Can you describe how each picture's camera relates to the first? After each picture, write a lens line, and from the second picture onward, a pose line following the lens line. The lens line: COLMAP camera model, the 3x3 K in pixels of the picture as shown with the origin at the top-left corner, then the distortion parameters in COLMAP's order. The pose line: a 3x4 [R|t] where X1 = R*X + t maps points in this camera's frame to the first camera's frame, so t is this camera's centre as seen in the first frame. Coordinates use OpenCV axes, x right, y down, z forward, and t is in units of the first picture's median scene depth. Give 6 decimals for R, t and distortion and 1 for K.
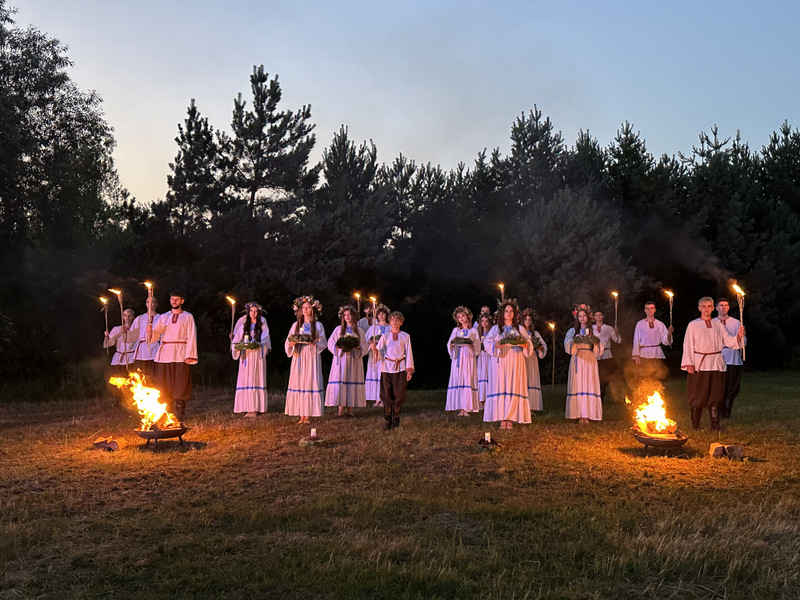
lens RADIAL K [[922.1, 0, 400.0], [0, 922.1, 300.0], [0, 0, 1]] dist [0.140631, -0.372053]
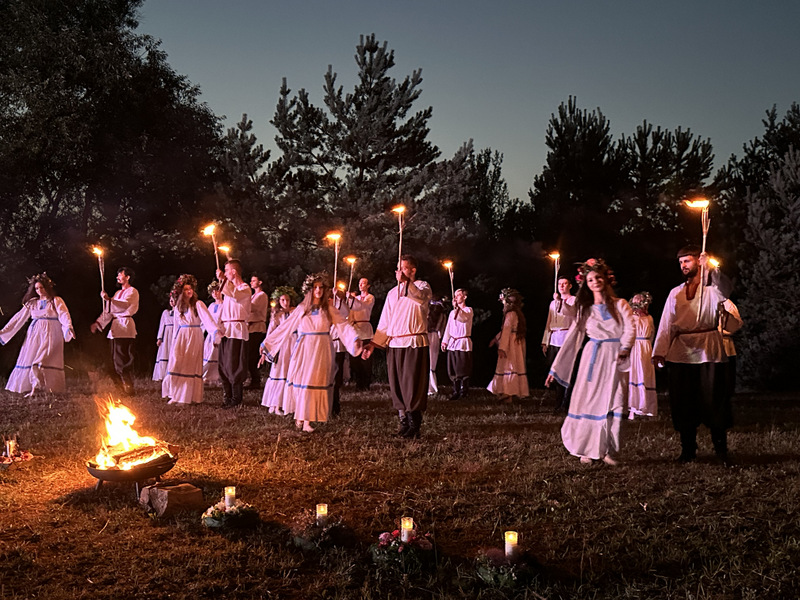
lens RADIAL K [[844.0, 0, 400.0], [0, 844.0, 300.0], [0, 0, 1]] dist [0.193439, -0.471853]
pose [[0.853023, -0.004095, -0.521857, 0.320708], [0.001669, 0.999986, -0.005119, 0.019729], [0.521870, 0.003496, 0.853018, 0.279274]]
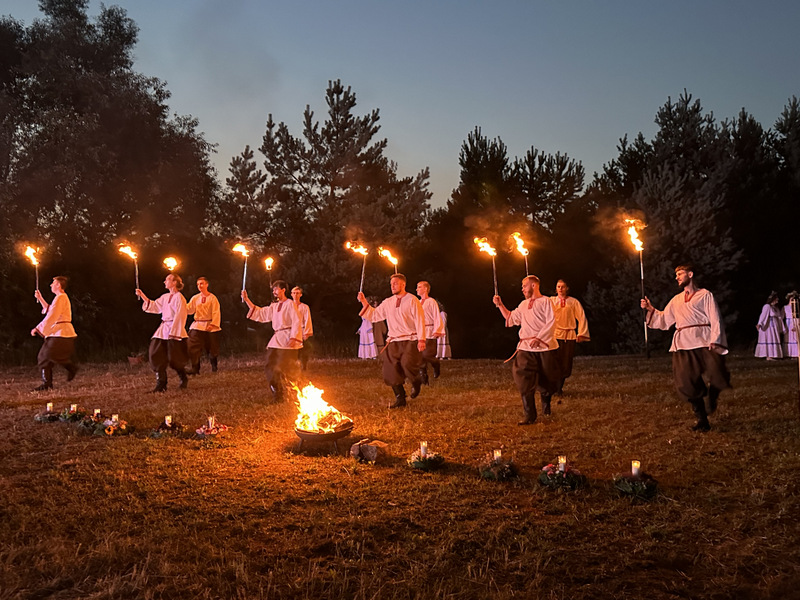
lens RADIAL K [[703.4, 0, 400.0], [0, 703.4, 300.0], [0, 0, 1]] dist [0.166660, -0.371075]
pose [[0.920506, -0.008656, -0.390632, 0.270684], [0.020271, 0.999466, 0.025620, 0.004759], [0.390202, -0.031502, 0.920190, 0.191527]]
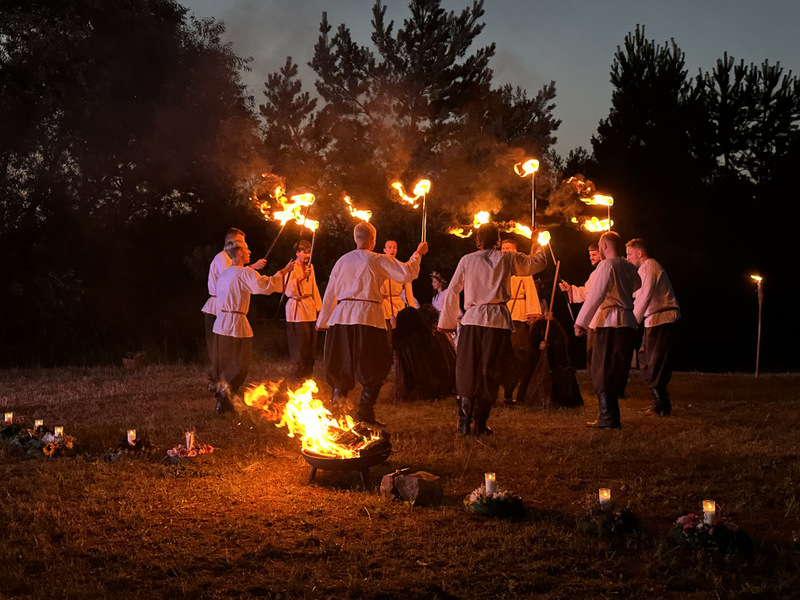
lens RADIAL K [[1013.1, 0, 400.0], [0, 1013.1, 300.0], [0, 0, 1]] dist [0.188121, -0.437698]
pose [[0.860970, -0.001553, -0.508654, 0.280458], [0.018517, 0.999428, 0.028292, 0.016020], [0.508319, -0.033777, 0.860506, 0.217776]]
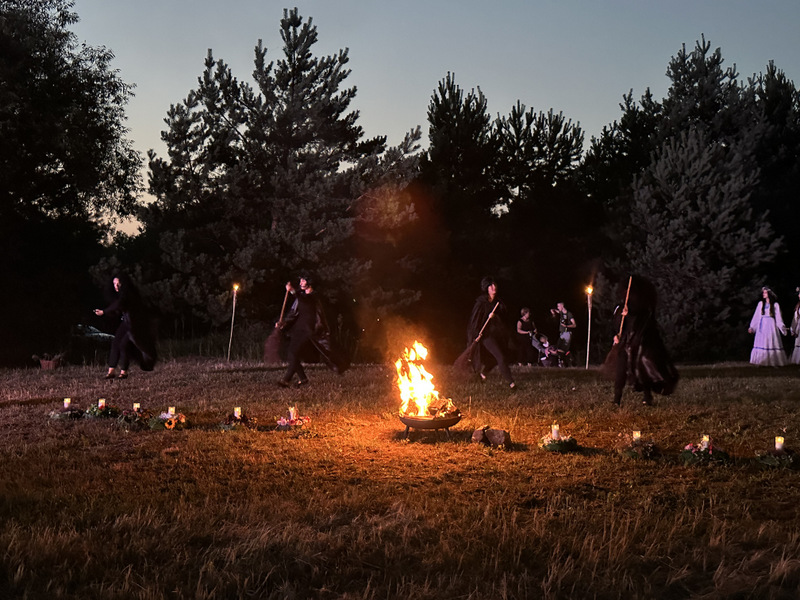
lens RADIAL K [[982.8, 0, 400.0], [0, 982.8, 300.0], [0, 0, 1]] dist [0.193948, -0.507884]
pose [[0.961269, 0.002384, -0.275602, 0.219366], [0.004770, 0.999669, 0.025285, 0.010394], [0.275571, -0.025620, 0.960939, 0.079581]]
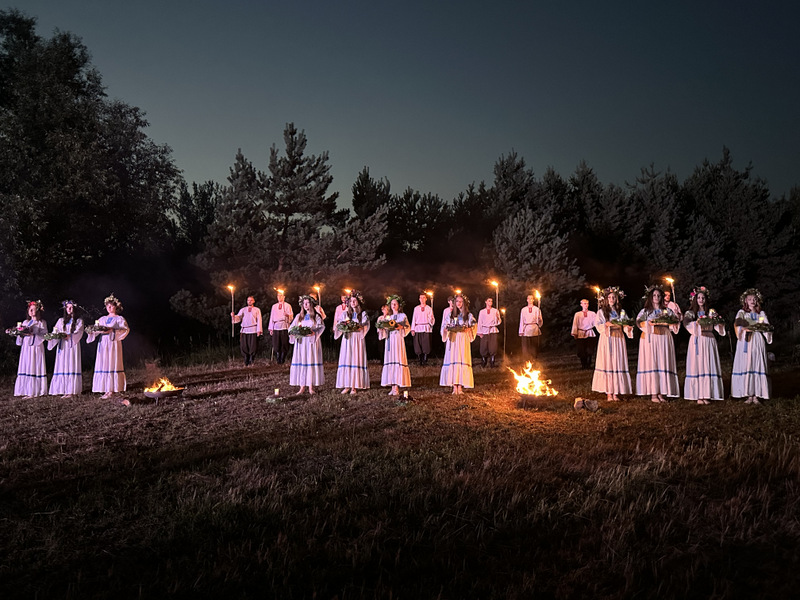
lens RADIAL K [[663.0, 0, 400.0], [0, 663.0, 300.0], [0, 0, 1]] dist [0.133567, -0.316043]
pose [[0.997988, -0.013091, -0.062039, 0.066337], [0.013553, 0.999883, 0.007030, 0.003256], [0.061940, -0.007857, 0.998049, 0.026731]]
